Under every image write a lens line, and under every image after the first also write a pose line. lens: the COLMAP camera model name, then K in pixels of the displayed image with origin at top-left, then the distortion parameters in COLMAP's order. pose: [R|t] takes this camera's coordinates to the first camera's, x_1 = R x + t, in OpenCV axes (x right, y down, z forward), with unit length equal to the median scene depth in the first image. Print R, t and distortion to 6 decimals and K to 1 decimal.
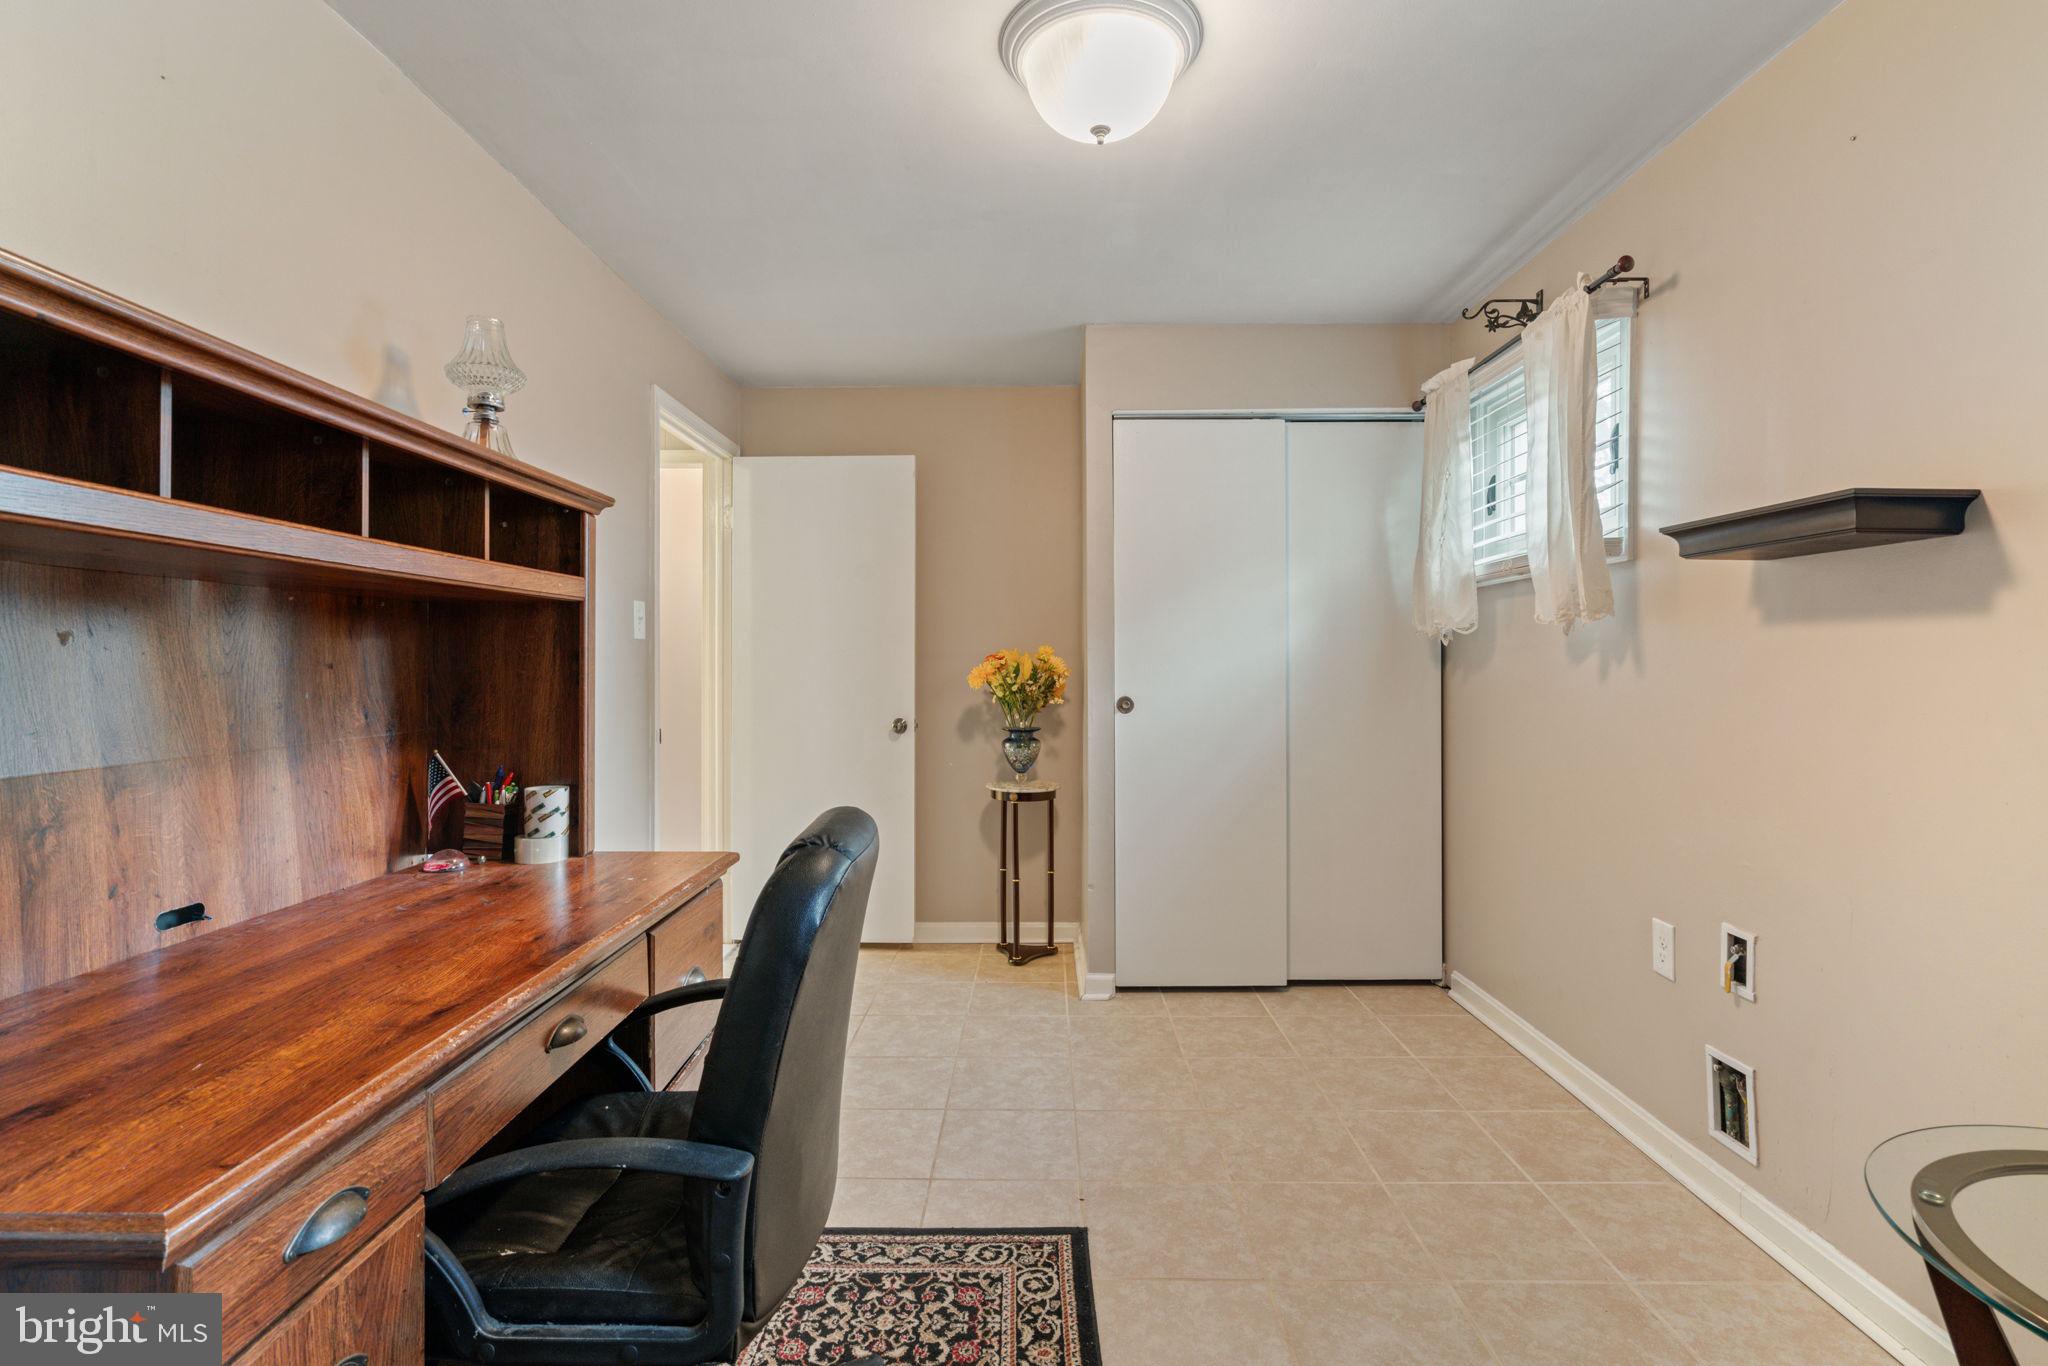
lens RADIAL K [[970.2, 0, 1024.4], [0, 970.2, 675.4], [0, 0, 1]] dist [-0.002310, 0.000233]
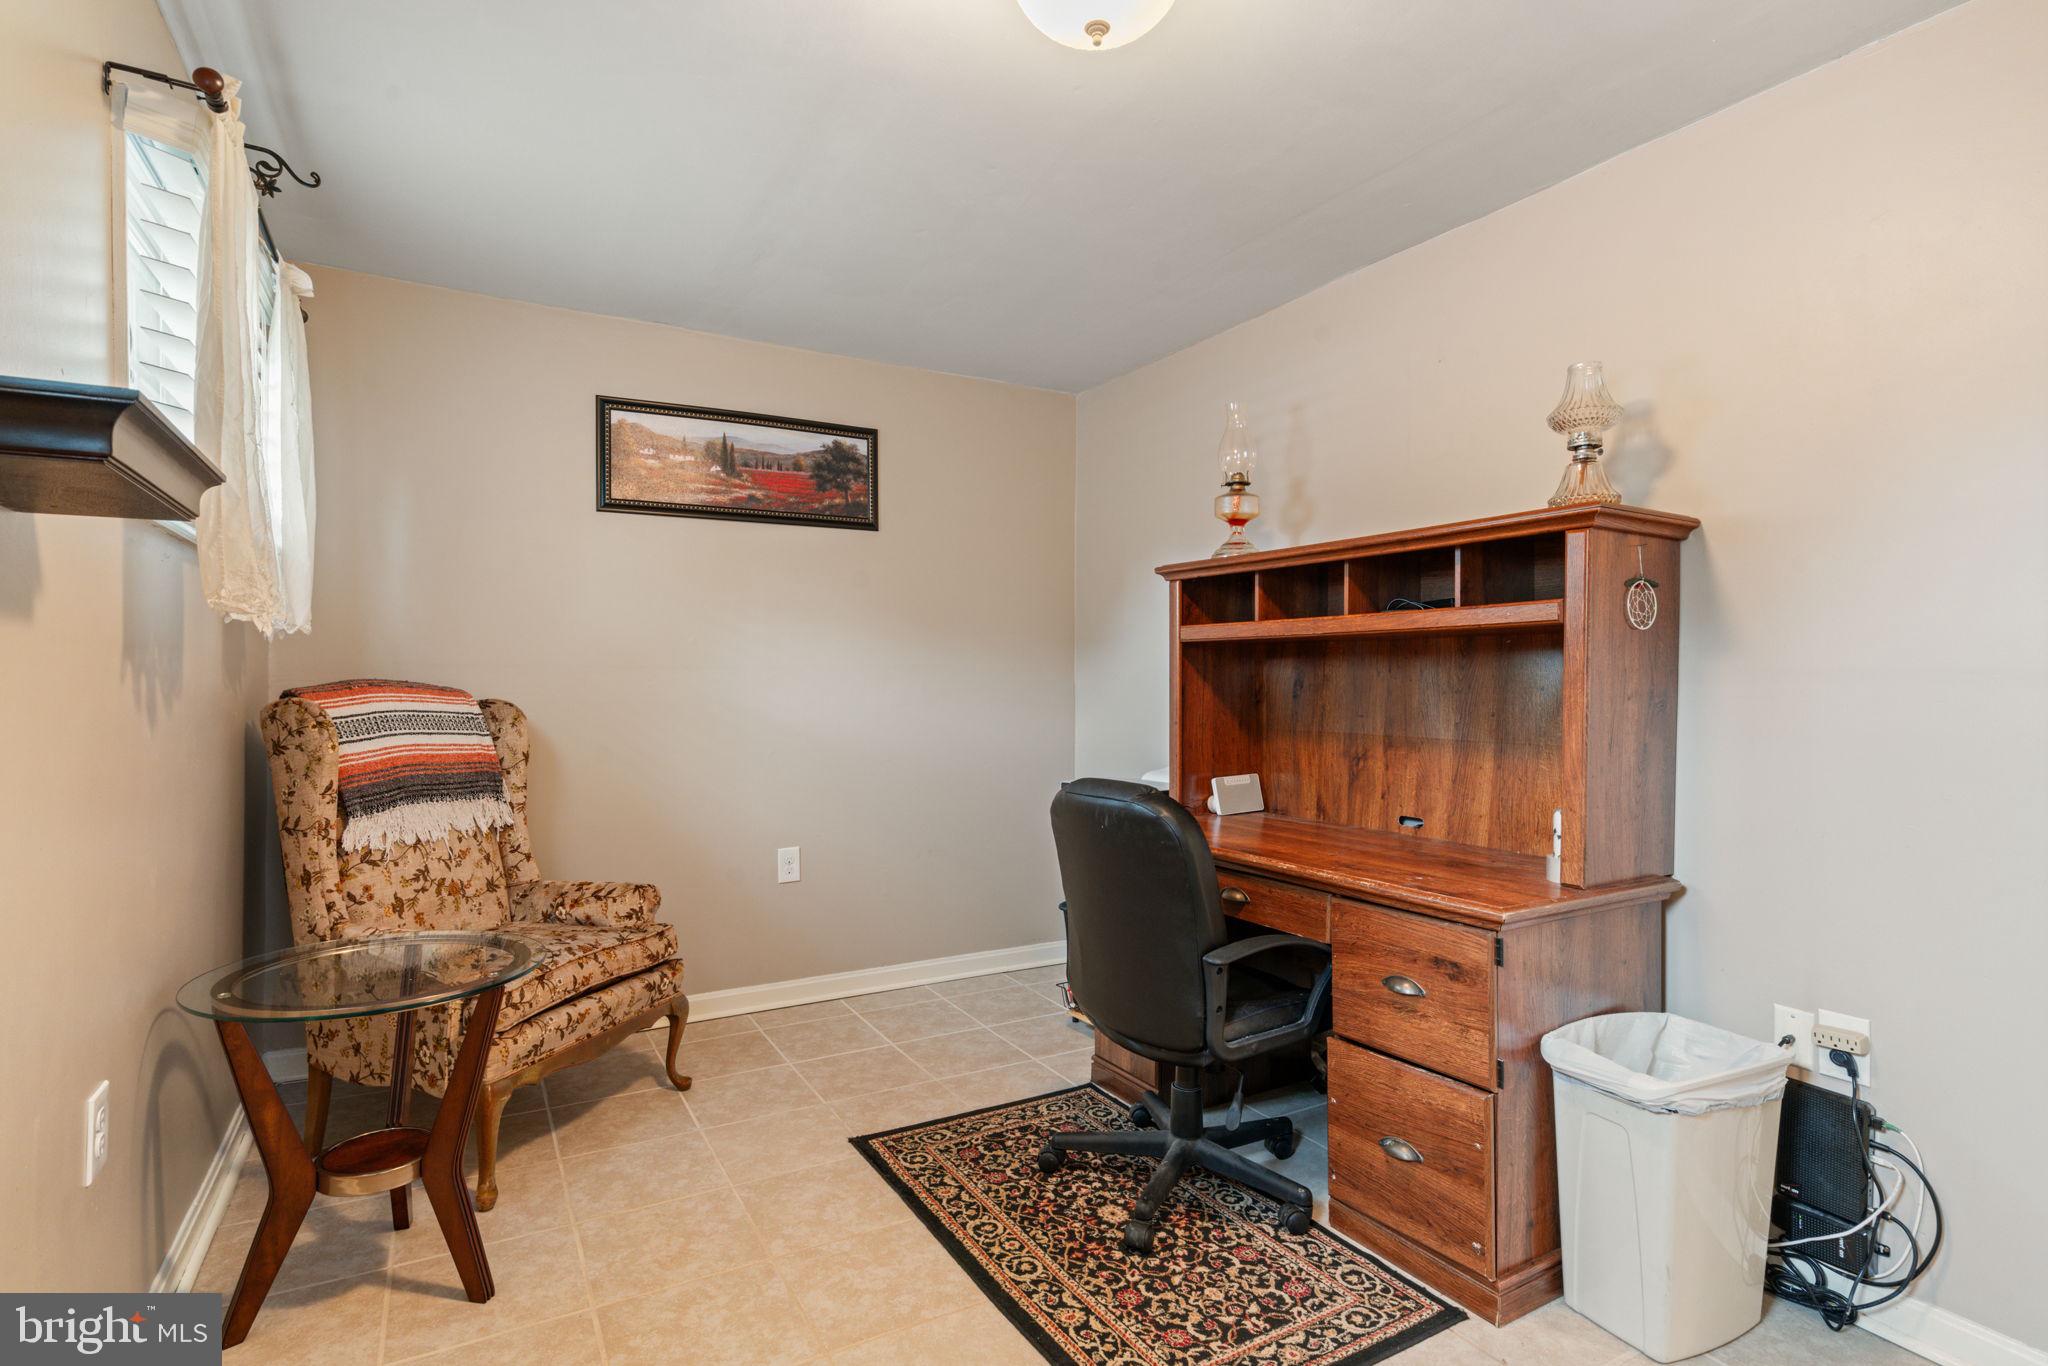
lens RADIAL K [[970.2, 0, 1024.4], [0, 970.2, 675.4], [0, 0, 1]] dist [-0.002310, 0.000233]
pose [[-0.857261, -0.000477, -0.514882, 0.612675], [-0.006615, 0.999927, 0.010088, -0.040259], [0.514840, 0.012054, -0.857201, 1.847989]]
